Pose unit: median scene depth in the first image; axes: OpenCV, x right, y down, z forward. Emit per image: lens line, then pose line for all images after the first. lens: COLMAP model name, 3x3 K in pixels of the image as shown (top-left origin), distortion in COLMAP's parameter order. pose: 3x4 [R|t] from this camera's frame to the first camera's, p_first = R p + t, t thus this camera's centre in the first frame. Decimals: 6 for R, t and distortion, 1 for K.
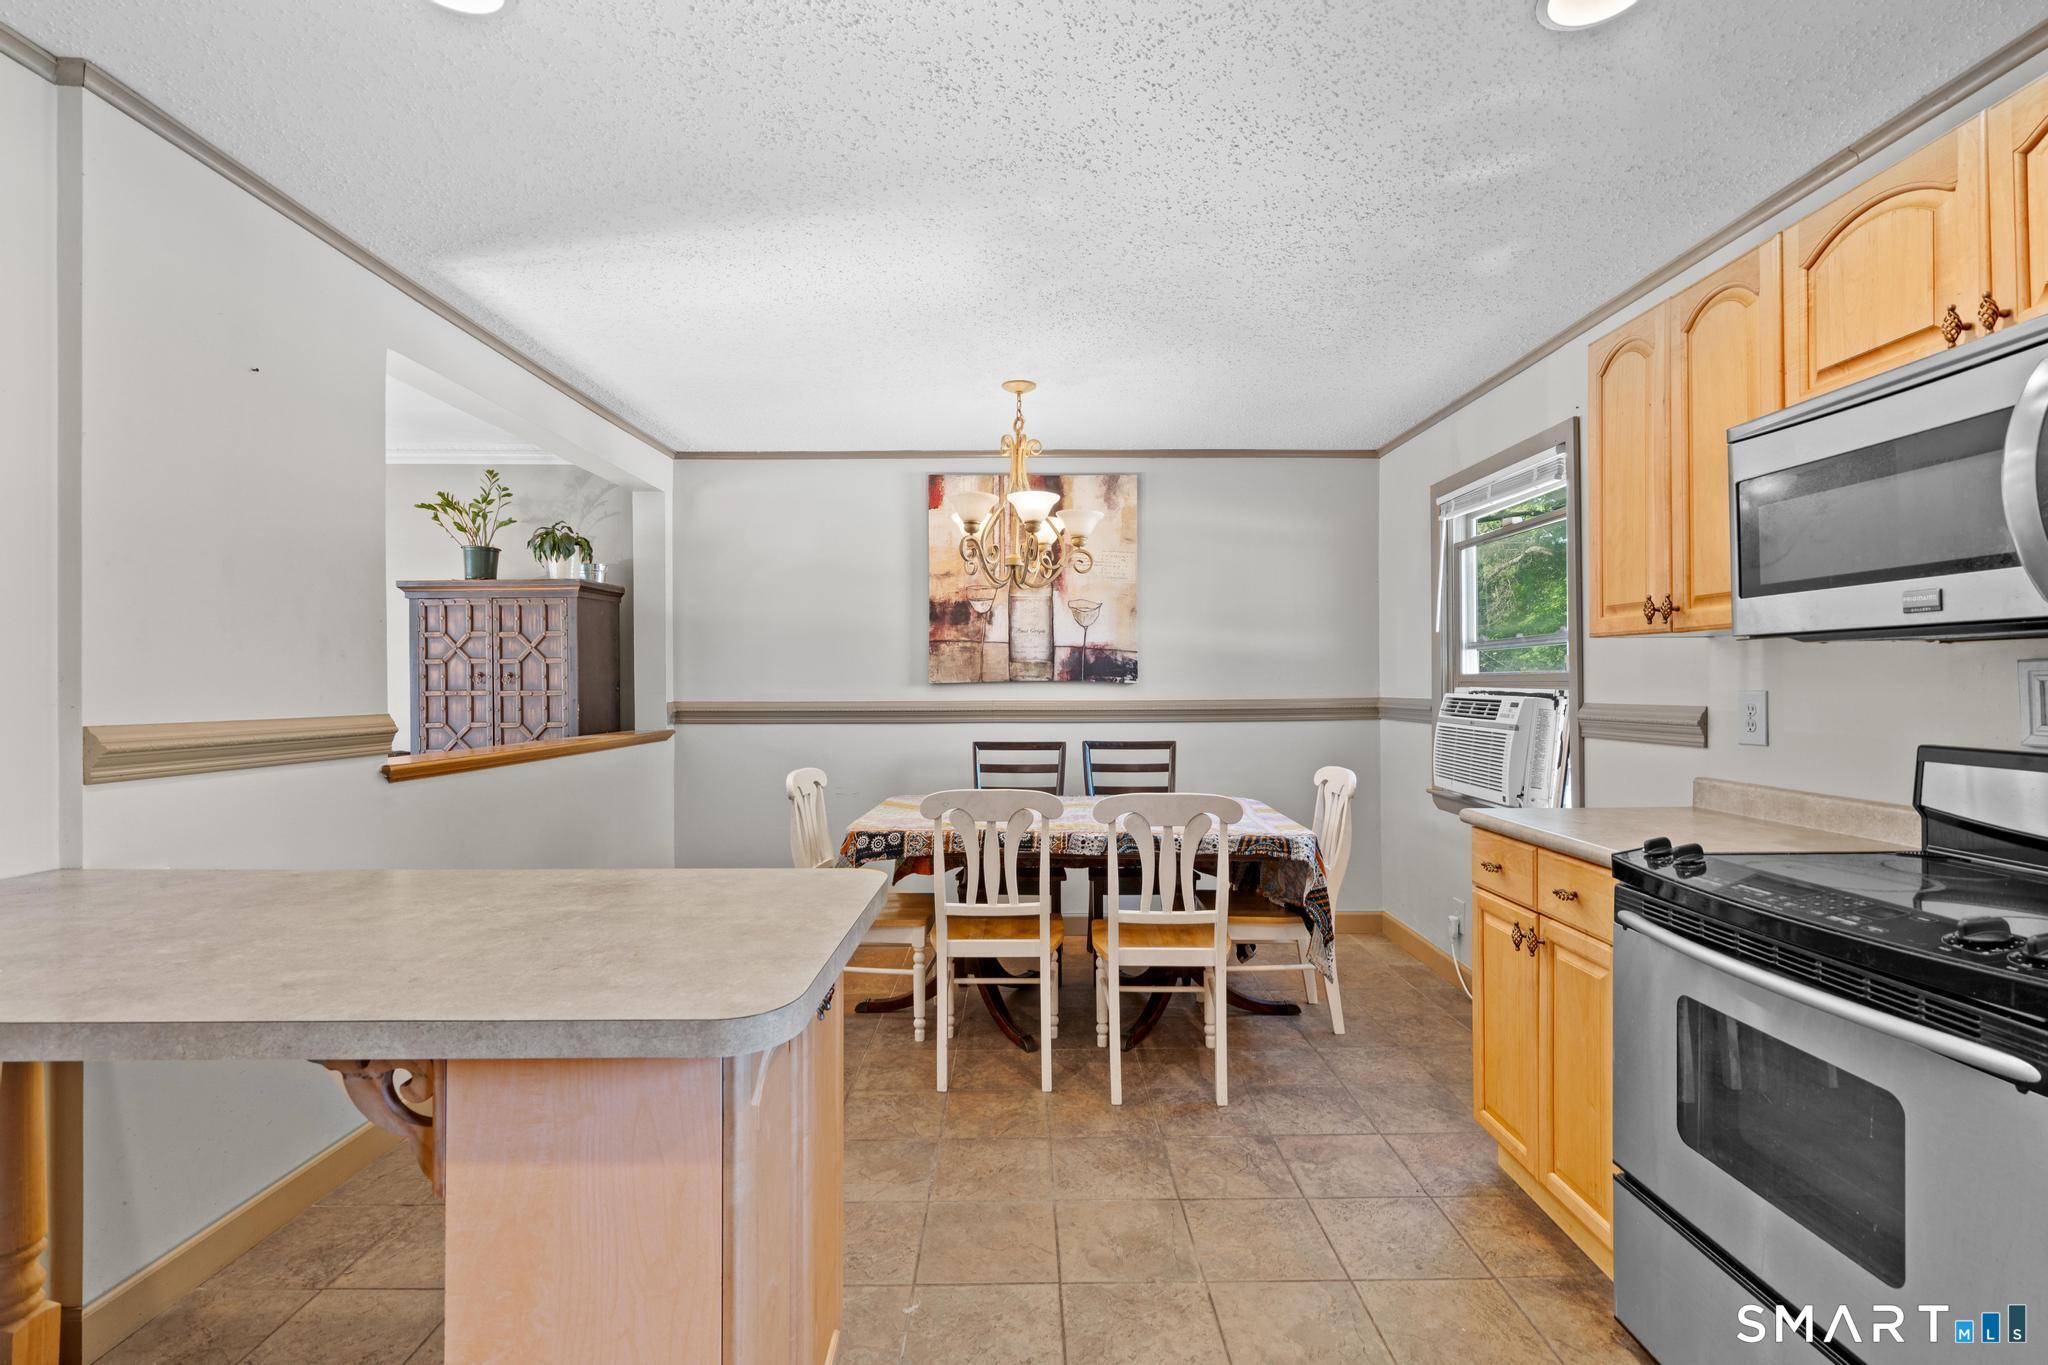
lens RADIAL K [[920.0, 0, 1031.8], [0, 920.0, 673.2], [0, 0, 1]] dist [-0.000428, 0.001125]
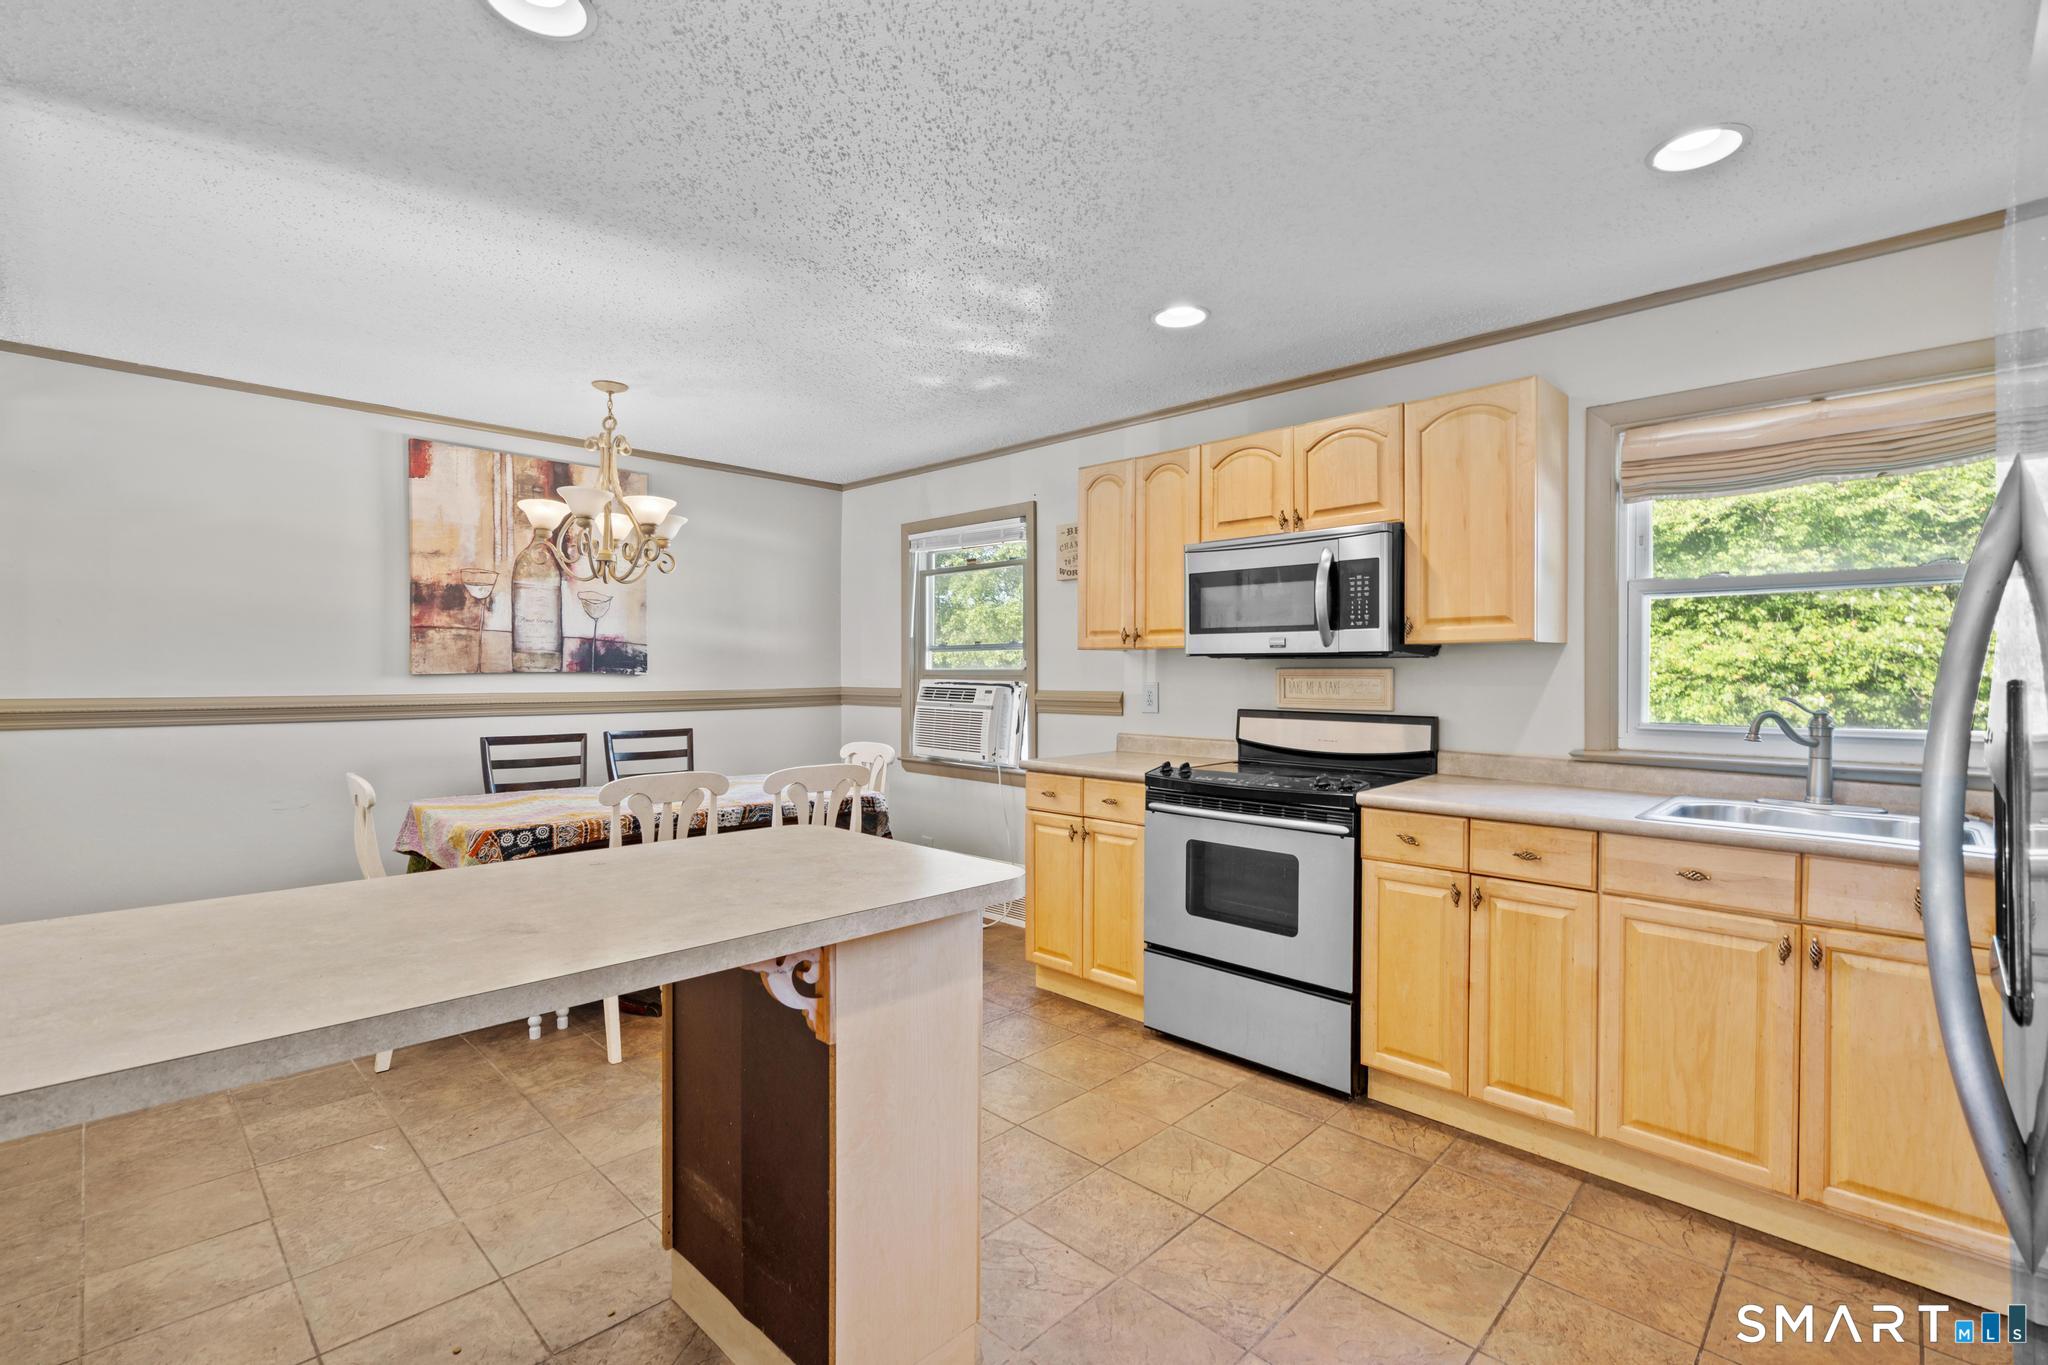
lens RADIAL K [[924.6, 0, 1024.1], [0, 924.6, 670.5], [0, 0, 1]] dist [-0.005760, 0.002003]
pose [[0.709831, 0.006506, 0.704342, -0.383524], [-0.012934, 0.999909, 0.003798, -0.004317], [-0.704253, -0.011806, 0.709851, -0.057305]]
